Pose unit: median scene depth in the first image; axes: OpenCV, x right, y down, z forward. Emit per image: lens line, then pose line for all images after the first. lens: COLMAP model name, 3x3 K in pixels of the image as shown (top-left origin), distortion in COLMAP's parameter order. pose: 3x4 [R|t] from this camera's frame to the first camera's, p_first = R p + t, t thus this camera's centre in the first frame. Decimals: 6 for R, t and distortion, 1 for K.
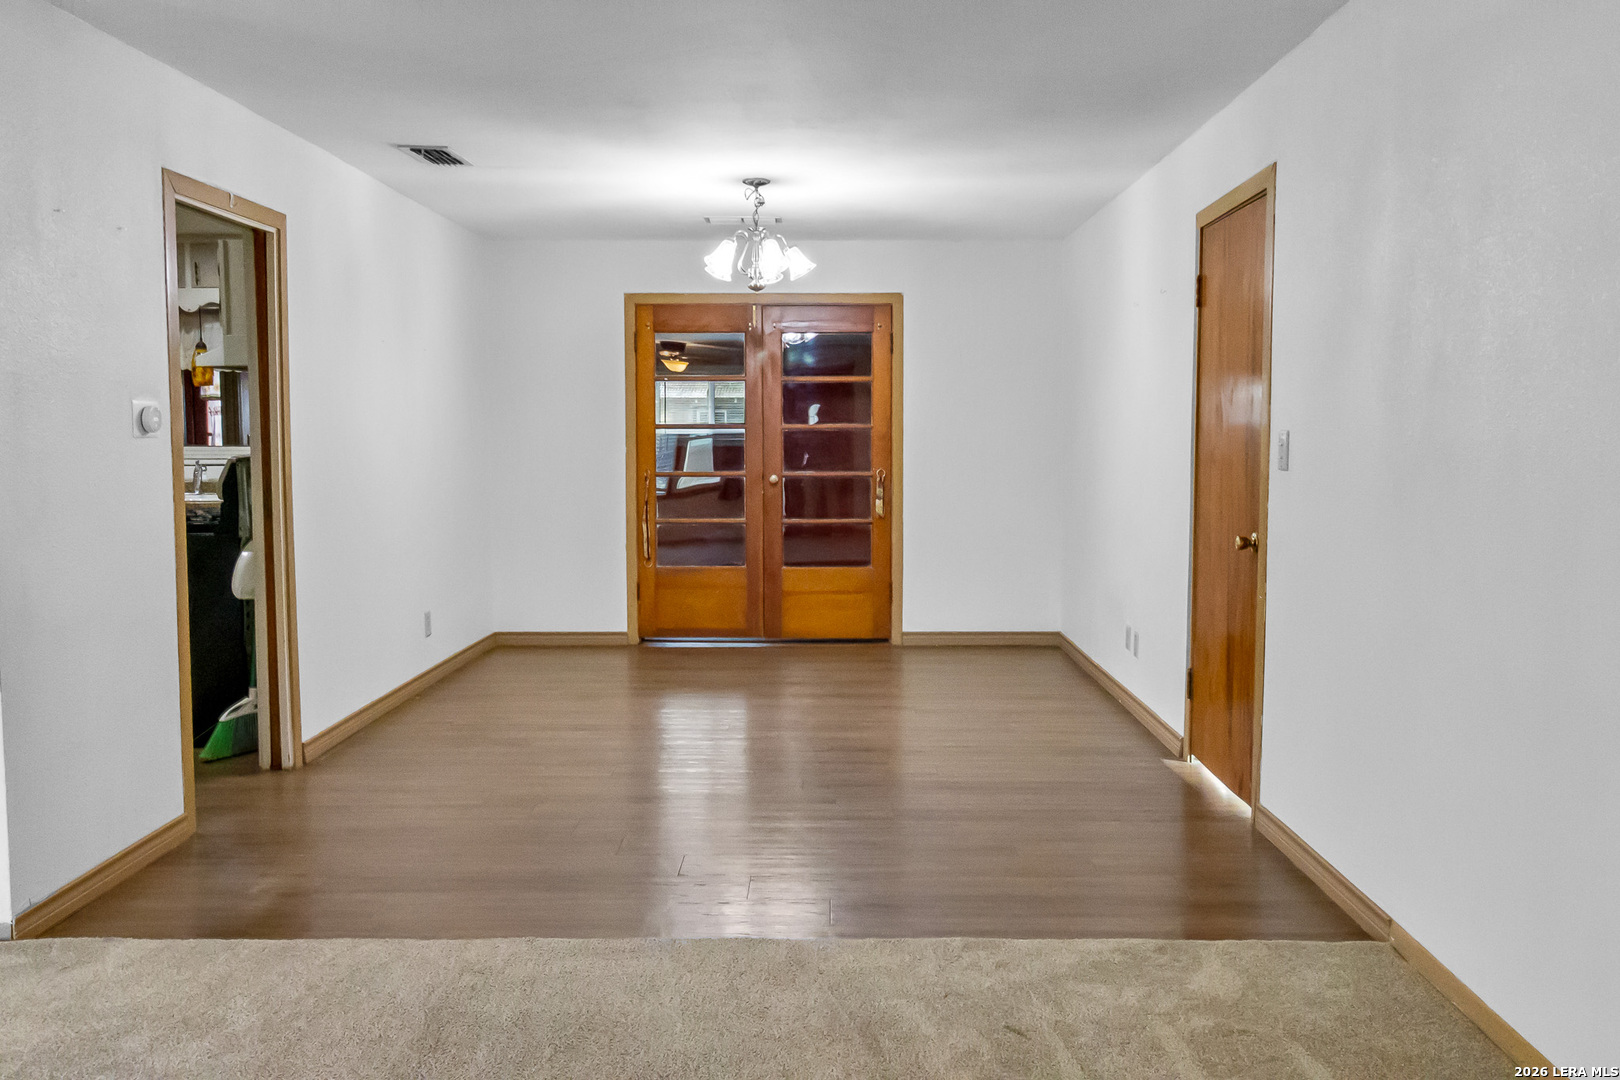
lens RADIAL K [[1295.7, 0, 810.0], [0, 1295.7, 540.0], [0, 0, 1]] dist [0.001248, 0.000964]
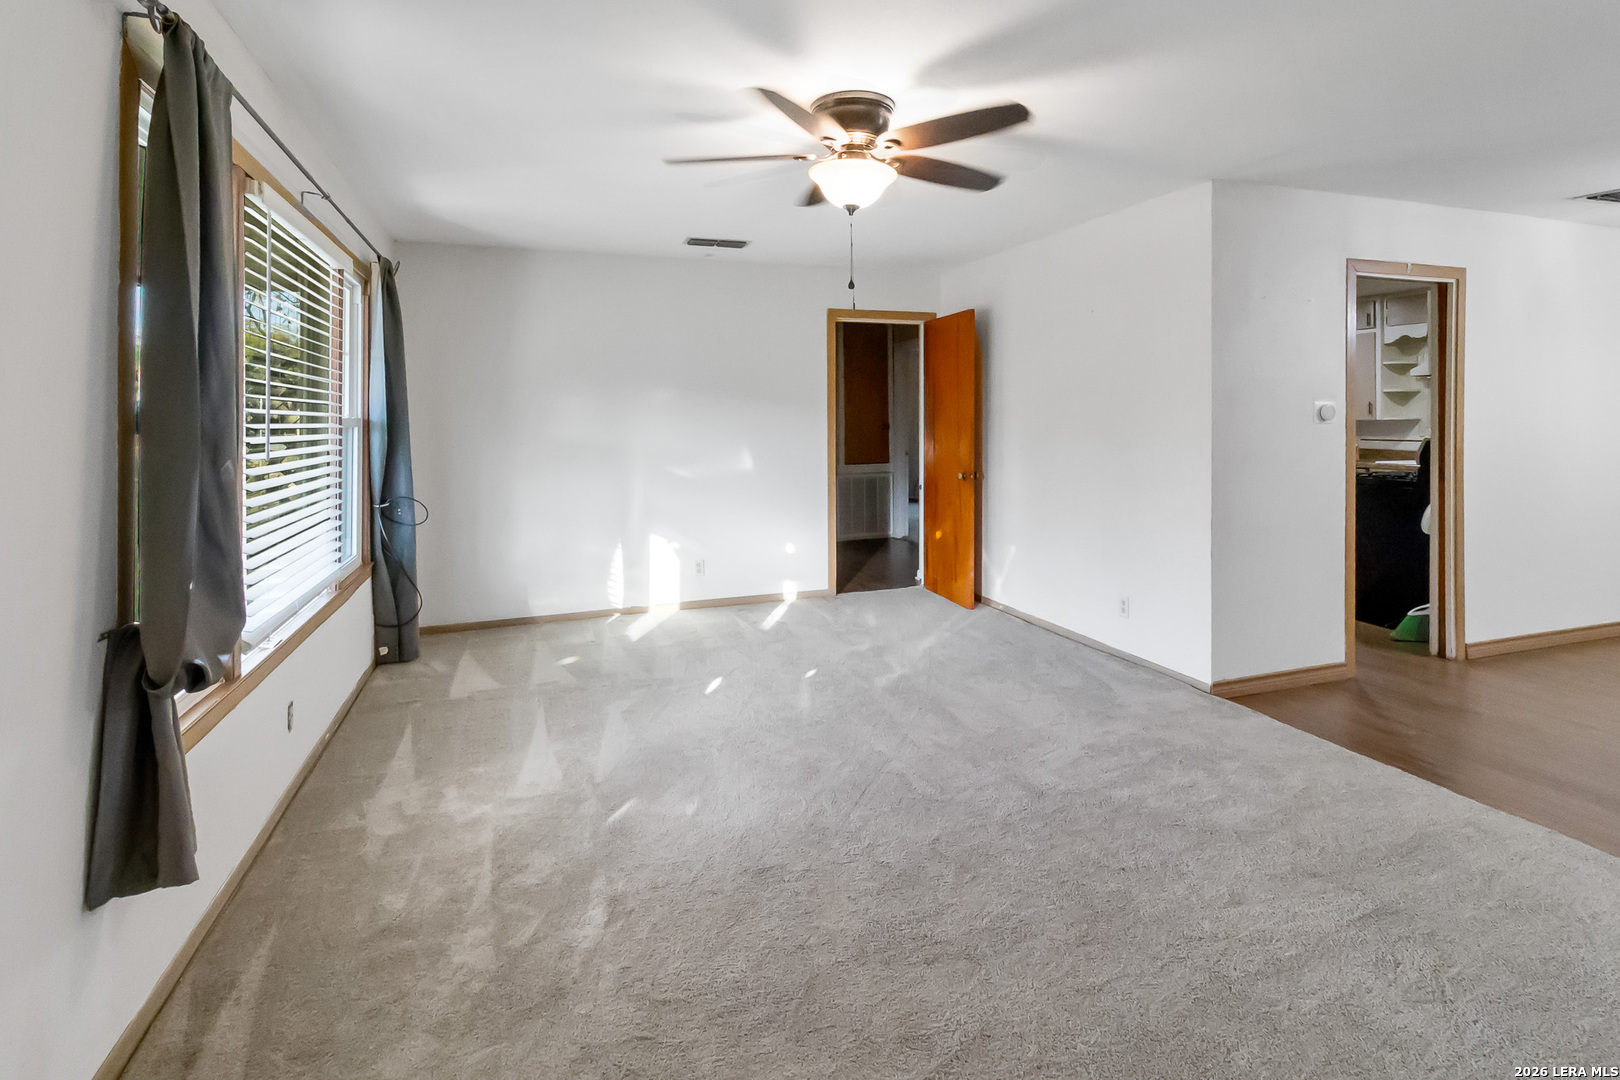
lens RADIAL K [[806.3, 0, 810.4], [0, 806.3, 426.9], [0, 0, 1]] dist [0.014502, 0.000807]
pose [[0.327293, 0.006252, -0.944902, 0.216278], [-0.075600, 0.996946, -0.019590, -0.004726], [0.941894, 0.077846, 0.326766, 0.041260]]
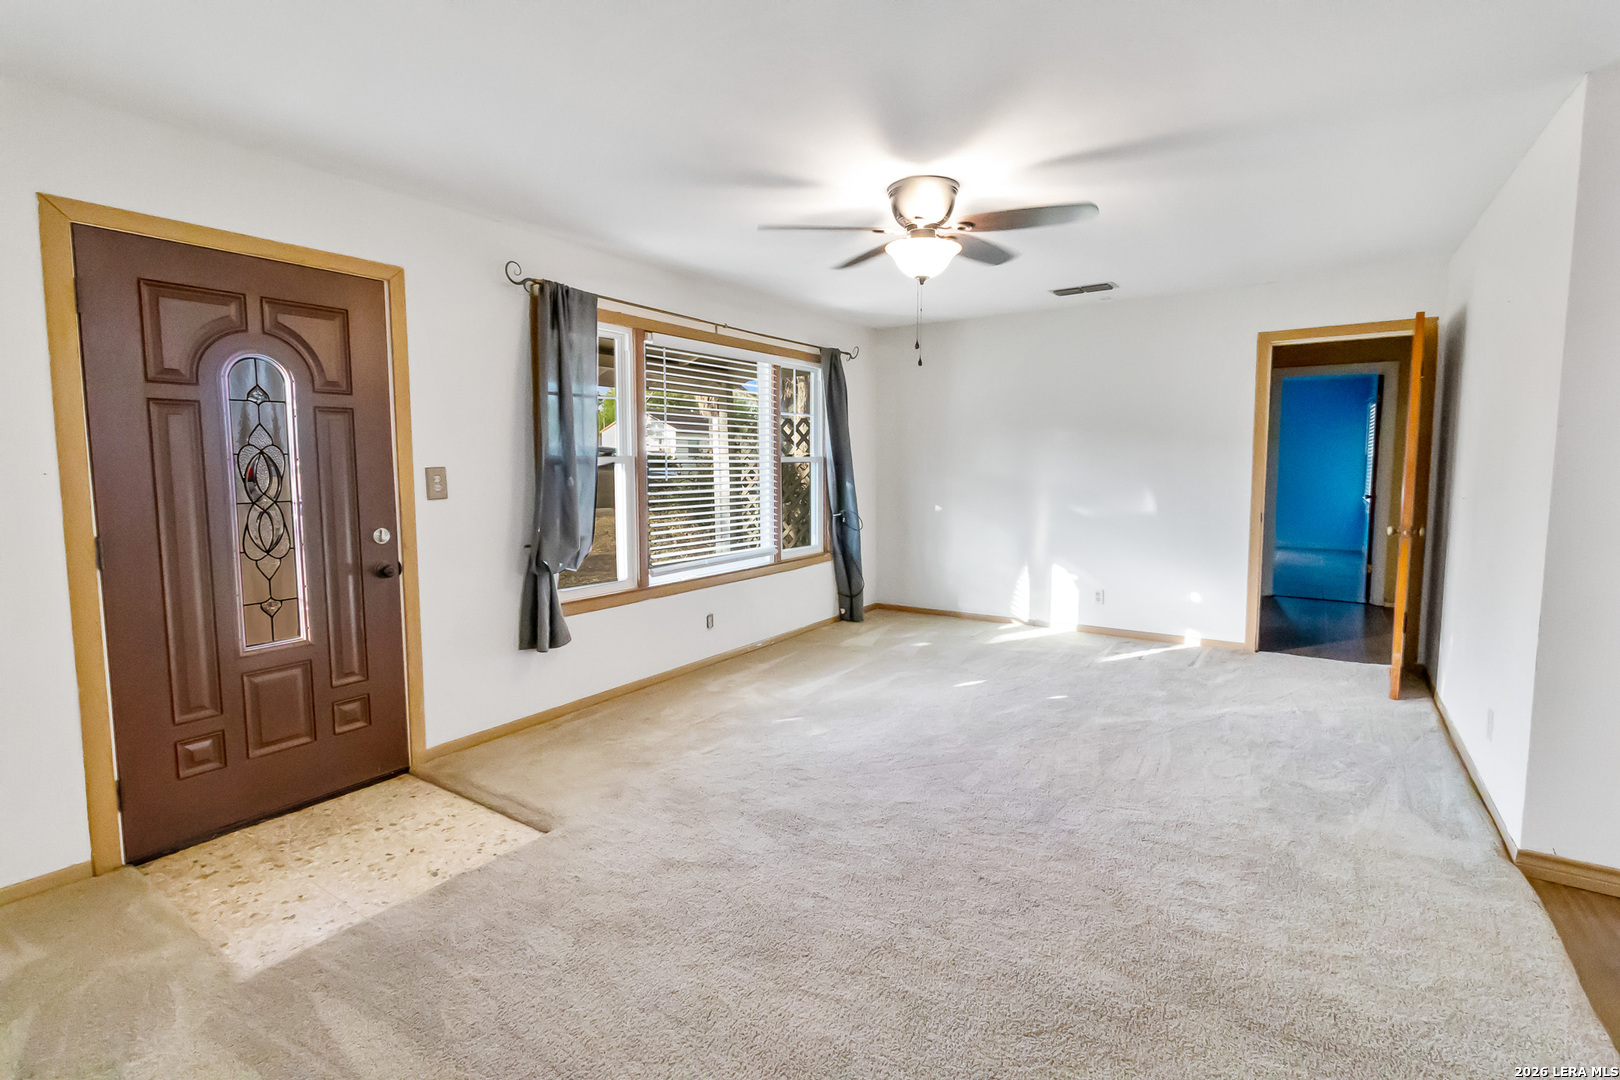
lens RADIAL K [[747.0, 0, 818.2], [0, 747.0, 522.0], [0, 0, 1]] dist [0.003945, 0.000299]
pose [[-0.544505, 0.071886, -0.835671, 0.289231], [-0.079324, 0.987441, 0.136628, -0.062446], [0.834998, 0.140684, -0.531965, 0.573903]]
